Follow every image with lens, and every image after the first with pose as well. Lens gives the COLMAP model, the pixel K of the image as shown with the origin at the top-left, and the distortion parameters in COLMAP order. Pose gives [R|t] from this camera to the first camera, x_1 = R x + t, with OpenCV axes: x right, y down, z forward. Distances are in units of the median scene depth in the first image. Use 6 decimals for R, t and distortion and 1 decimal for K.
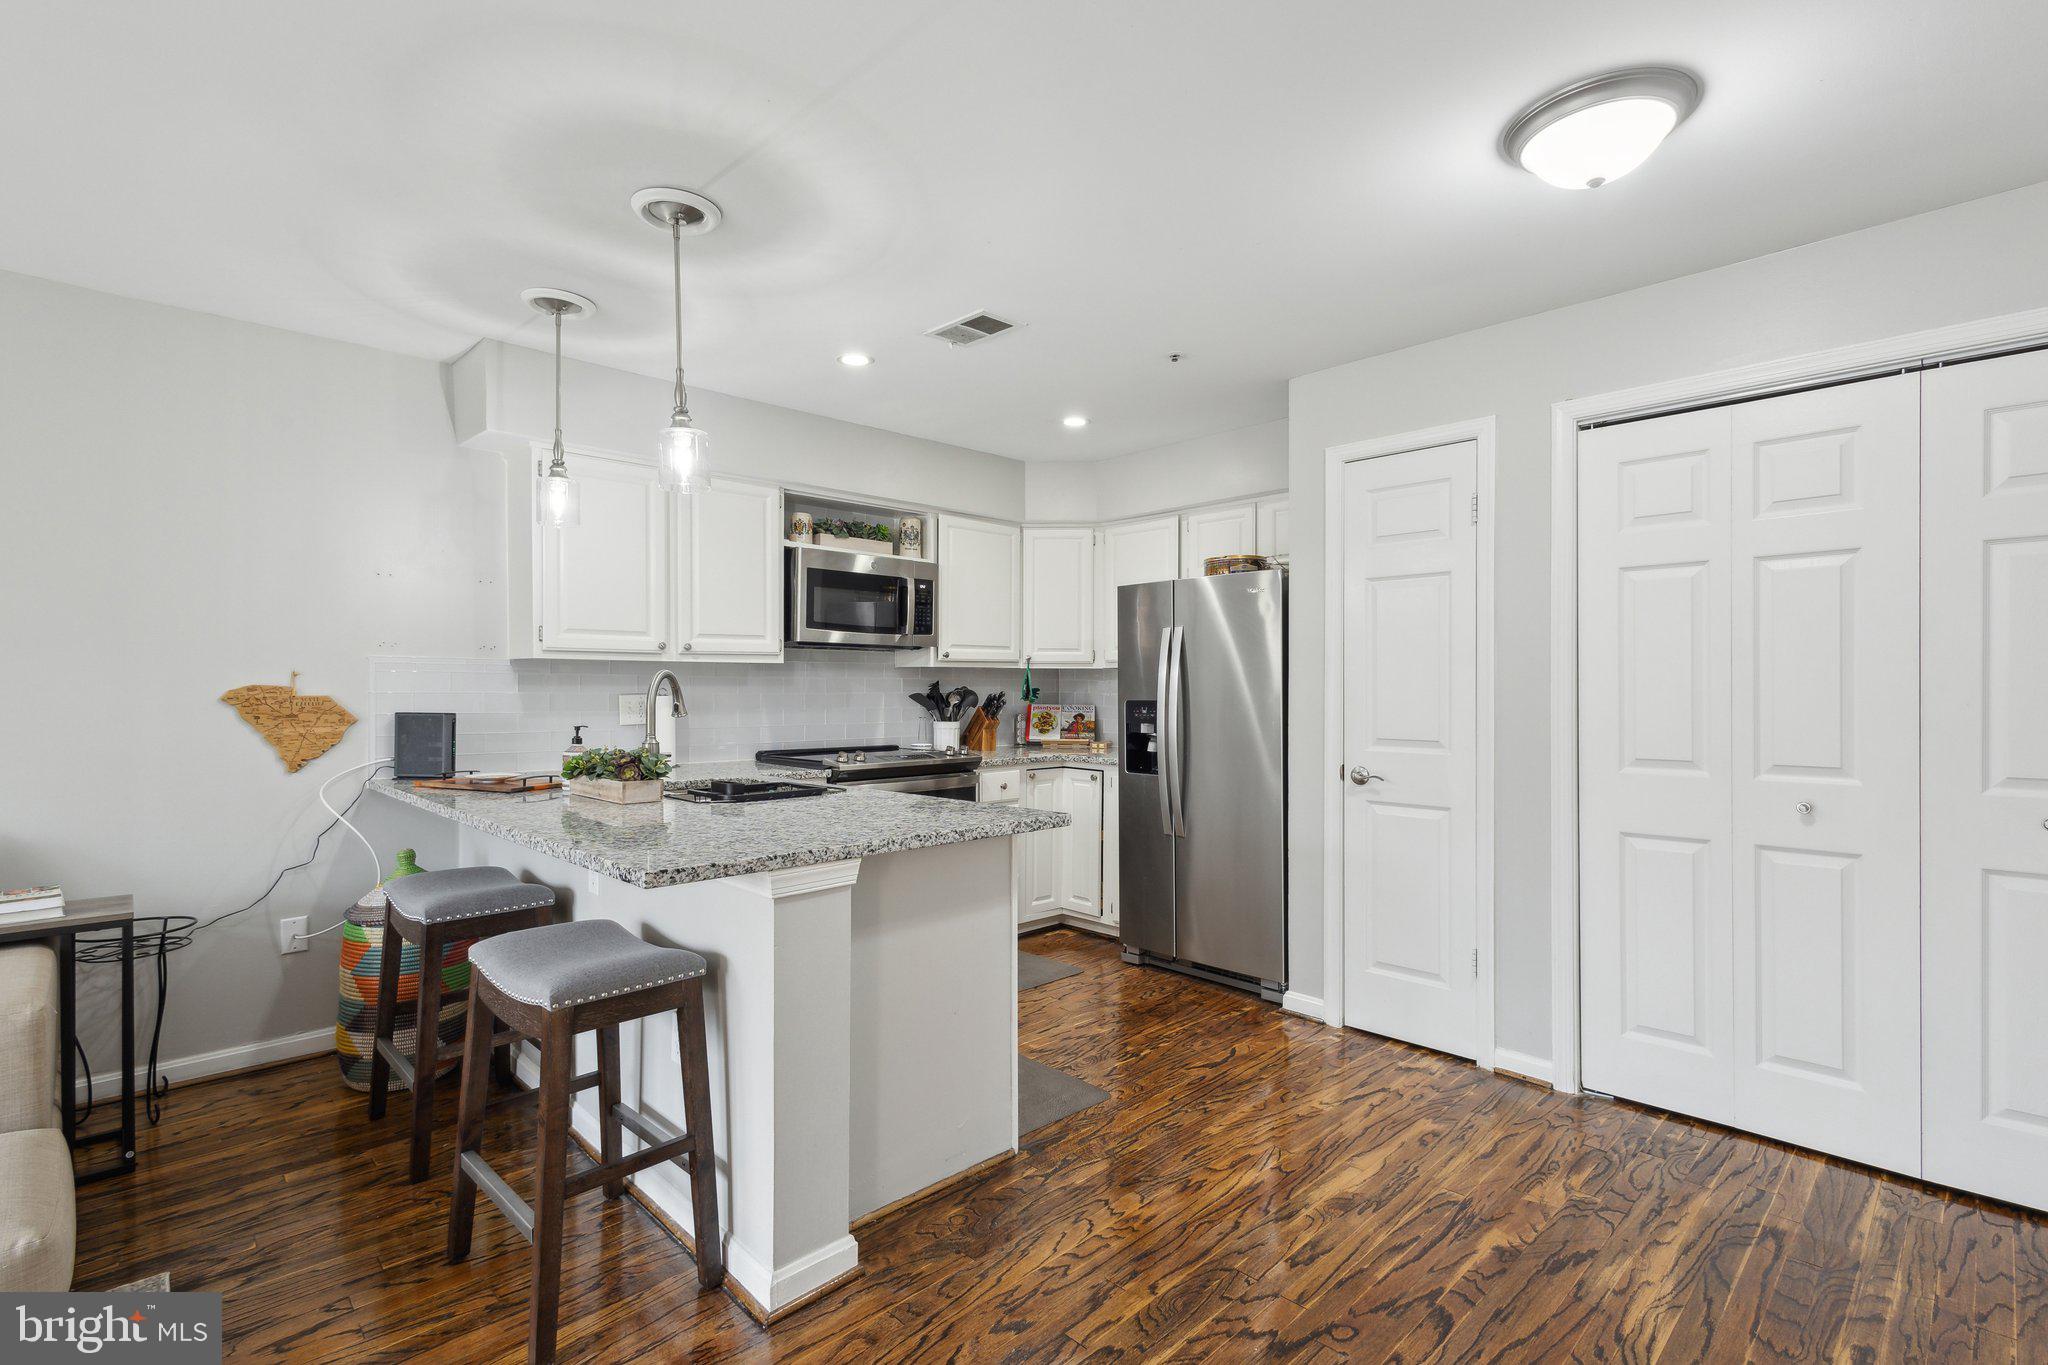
lens RADIAL K [[949.3, 0, 1021.1], [0, 949.3, 693.1], [0, 0, 1]] dist [0.015892, -0.003458]
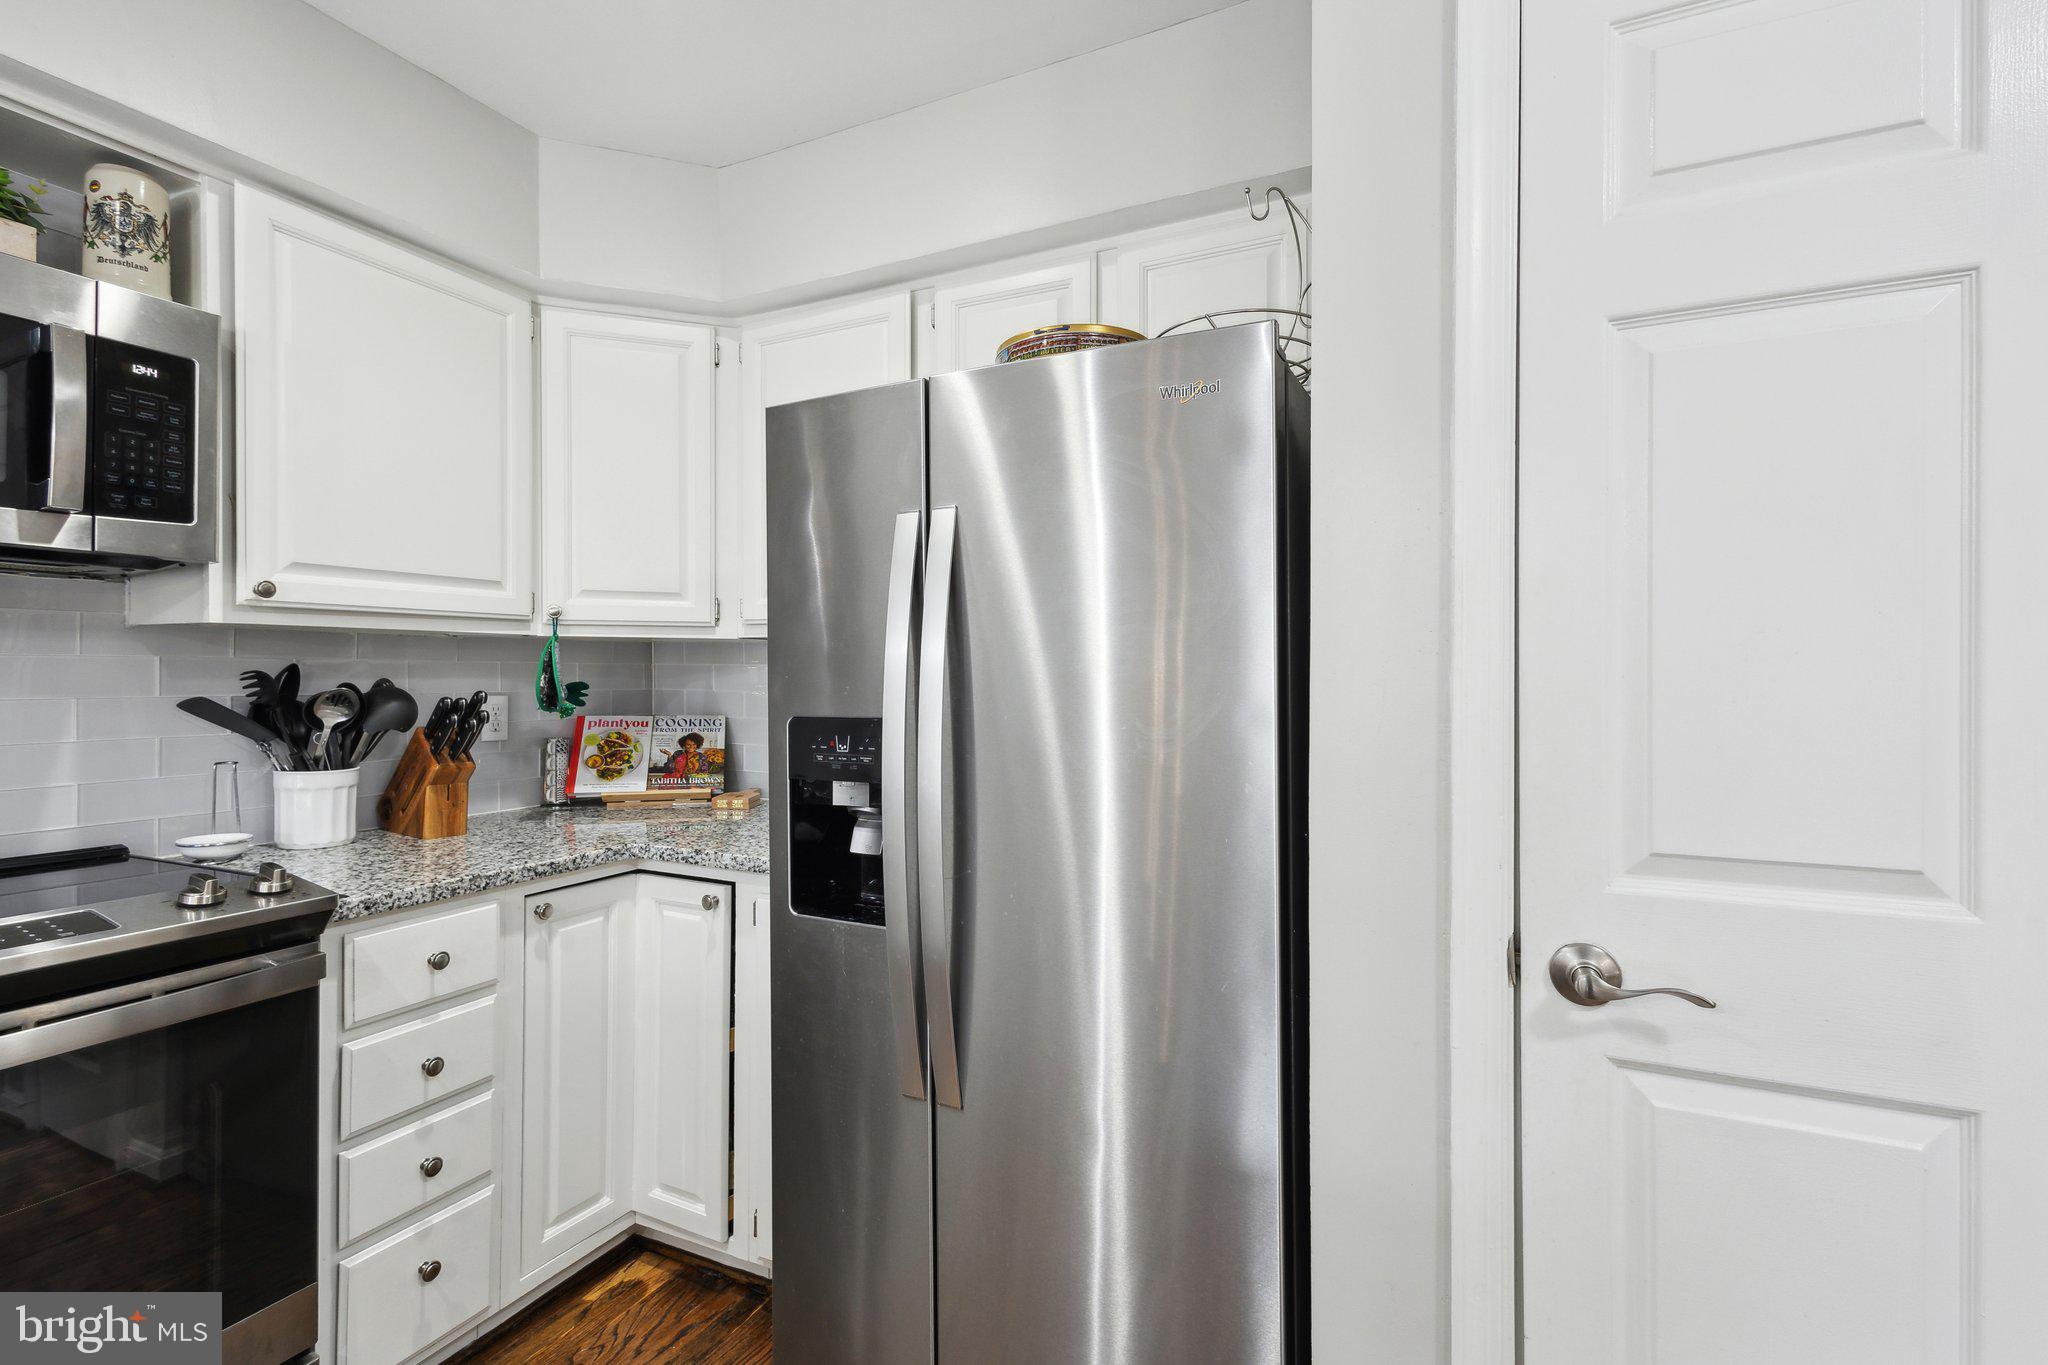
lens RADIAL K [[949.3, 0, 1023.4], [0, 949.3, 677.2], [0, 0, 1]] dist [0.015892, -0.003458]
pose [[0.938102, -0.001369, 0.346356, 0.070053], [0.003840, 0.999972, -0.006449, -0.005135], [-0.346338, 0.007380, 0.938081, 0.649240]]
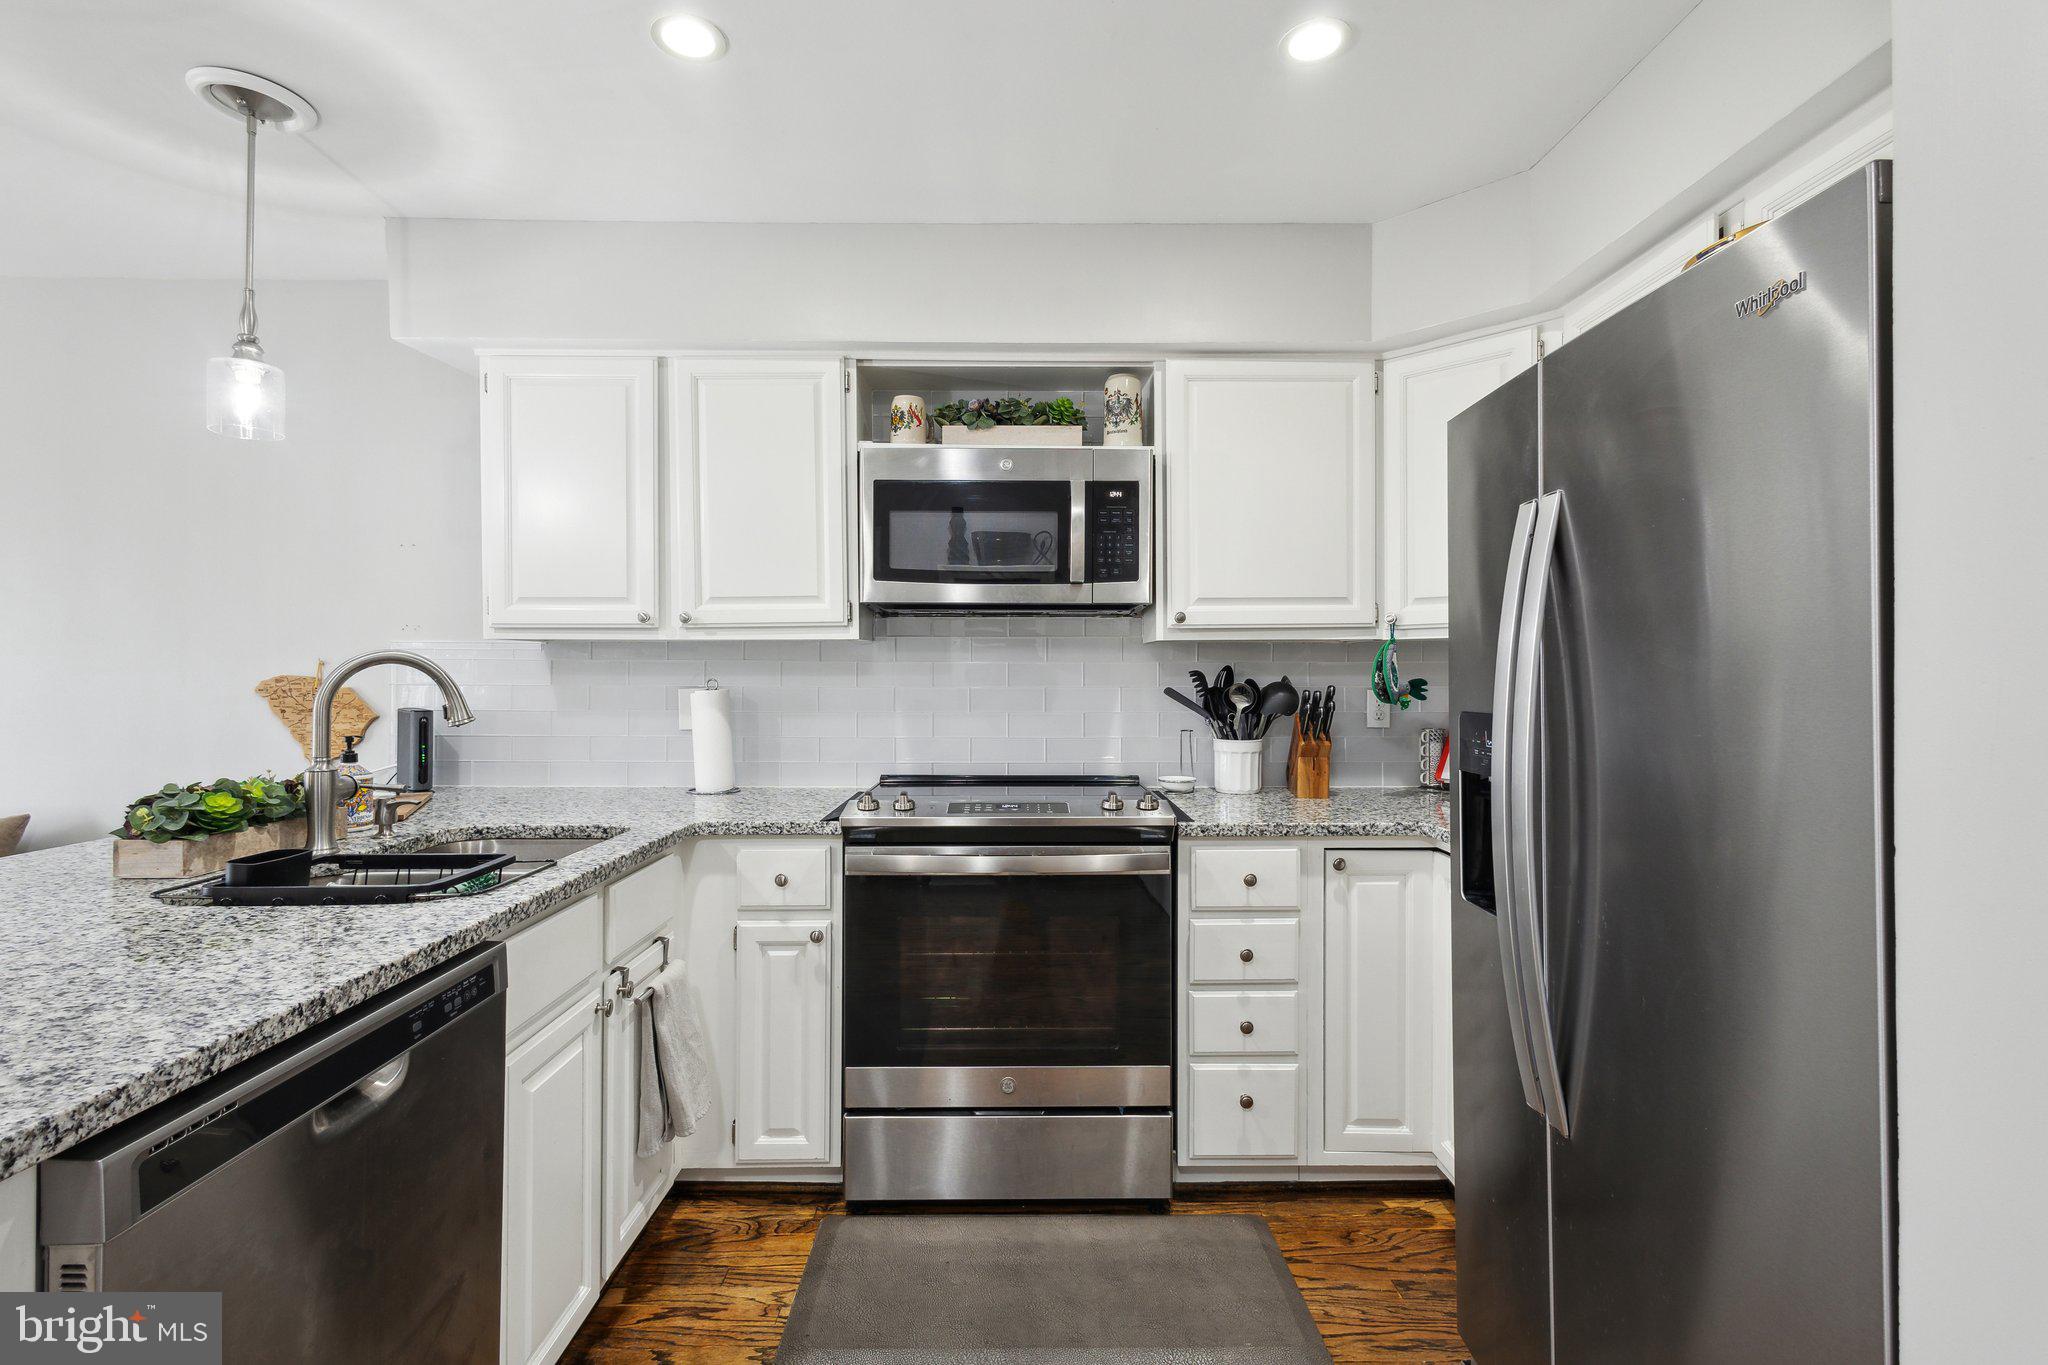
lens RADIAL K [[949.3, 0, 1026.3], [0, 949.3, 676.8], [0, 0, 1]] dist [0.015892, -0.003458]
pose [[0.732062, -0.001275, -0.681236, 0.255824], [-0.003482, 0.999978, -0.005613, -0.003822], [0.681229, 0.006482, 0.732042, 0.619791]]
